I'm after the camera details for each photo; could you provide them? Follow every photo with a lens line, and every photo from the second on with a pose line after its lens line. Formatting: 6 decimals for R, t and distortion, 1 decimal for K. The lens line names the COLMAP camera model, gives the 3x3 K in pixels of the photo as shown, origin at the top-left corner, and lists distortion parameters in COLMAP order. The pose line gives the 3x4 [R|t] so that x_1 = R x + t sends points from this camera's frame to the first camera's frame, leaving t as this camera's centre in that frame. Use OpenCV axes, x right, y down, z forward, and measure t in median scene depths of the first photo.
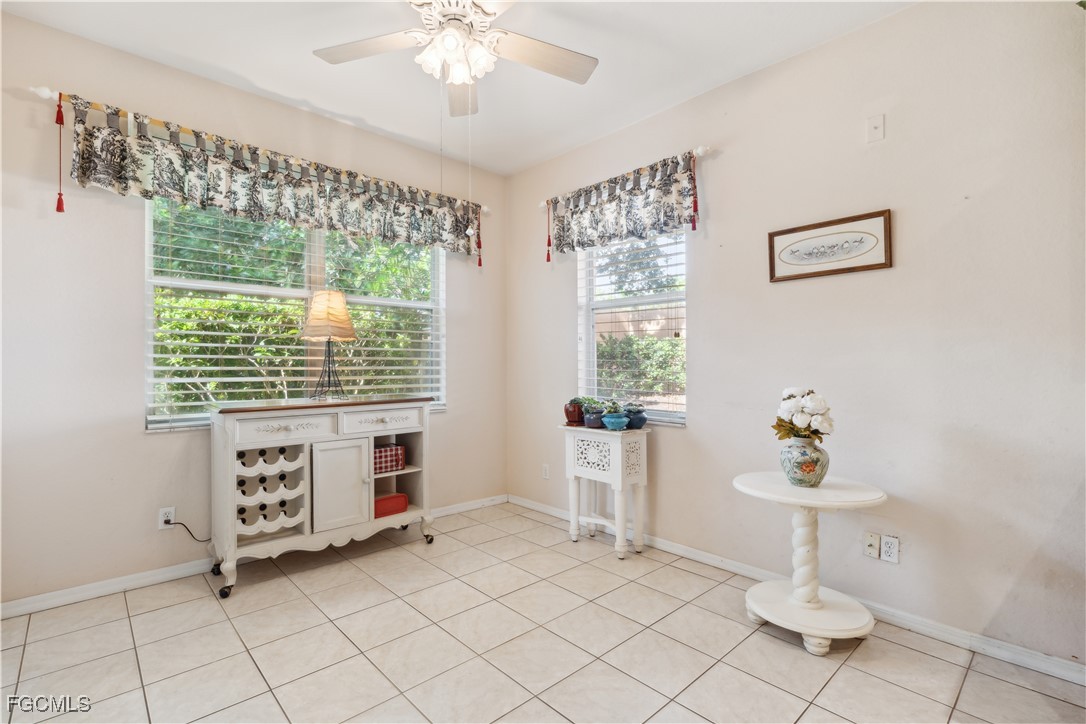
lens RADIAL K [[504.8, 0, 543.0], [0, 504.8, 362.0], [0, 0, 1]] dist [0.000219, -0.000033]
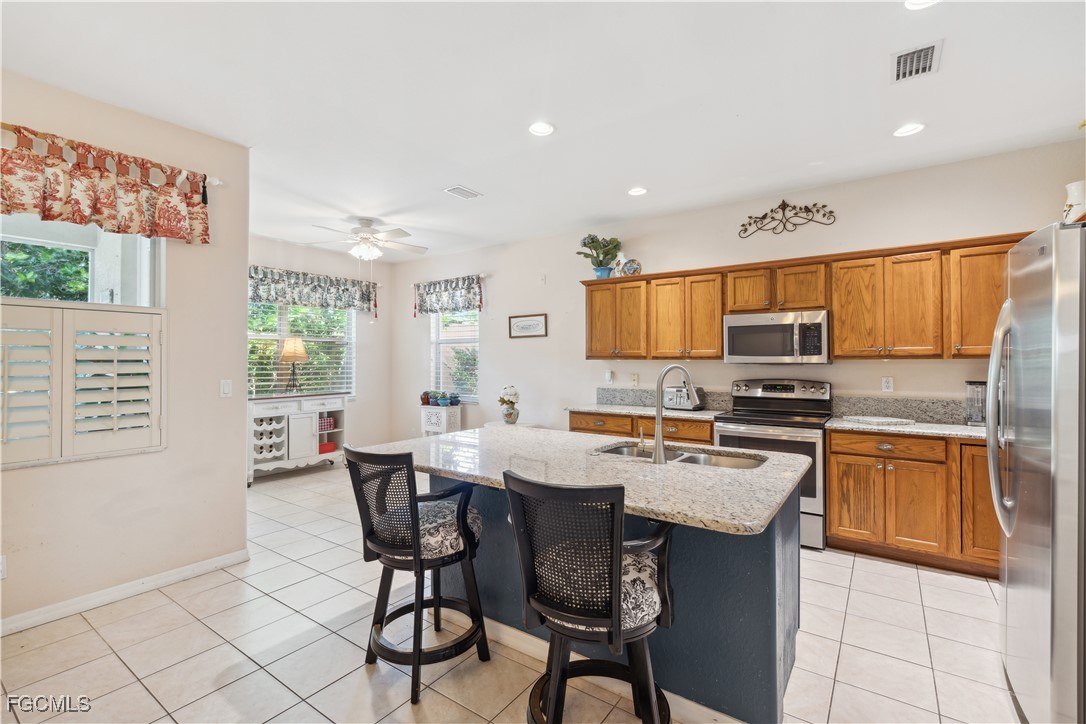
lens RADIAL K [[489.0, 0, 540.1], [0, 489.0, 352.7], [0, 0, 1]] dist [-0.002948, -0.000295]
pose [[0.980872, 0.000538, 0.194653, 0.135402], [0.002707, 0.999862, -0.016406, -0.049124], [-0.194635, 0.016619, 0.980735, -1.015415]]
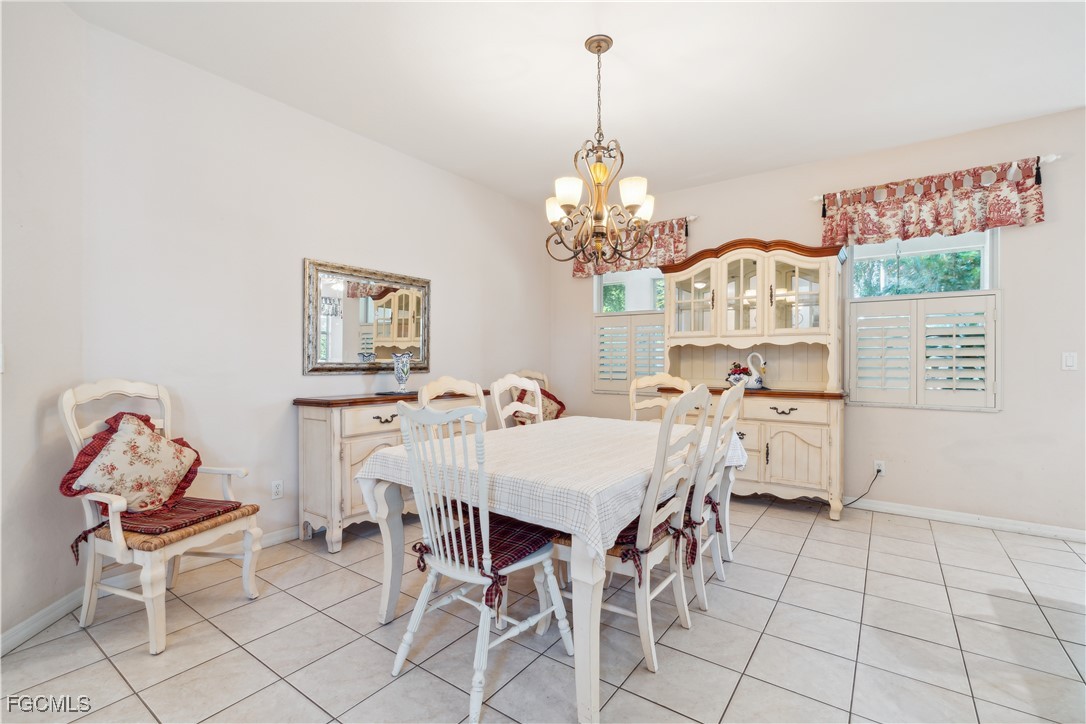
lens RADIAL K [[488.2, 0, 543.0], [0, 488.2, 362.0], [0, 0, 1]] dist [0.001751, 0.000415]
pose [[0.193212, 0.005654, -0.981141, 0.475526], [-0.001128, 0.999984, 0.005540, 0.004327], [0.981156, 0.000036, 0.193216, -1.152895]]
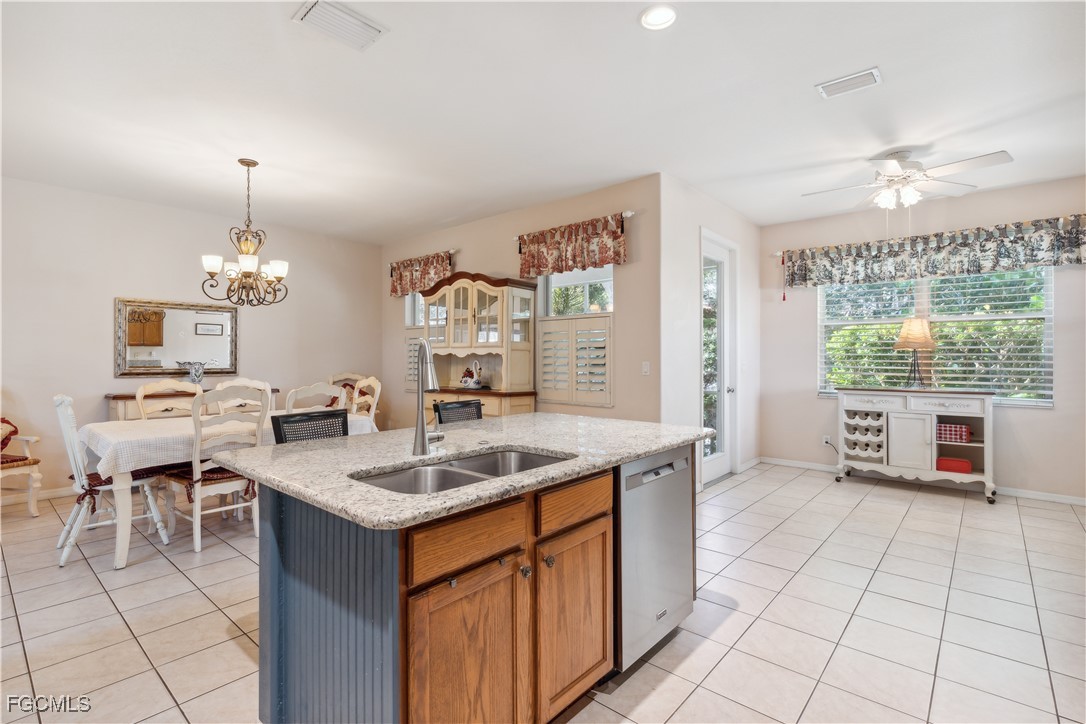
lens RADIAL K [[511.3, 0, 533.1], [0, 511.3, 356.0], [0, 0, 1]] dist [0.000547, 0.000170]
pose [[0.088579, -0.004530, -0.996059, 1.043451], [0.001737, 0.999989, -0.004393, -0.020499], [0.996068, -0.001341, 0.088586, -0.310296]]
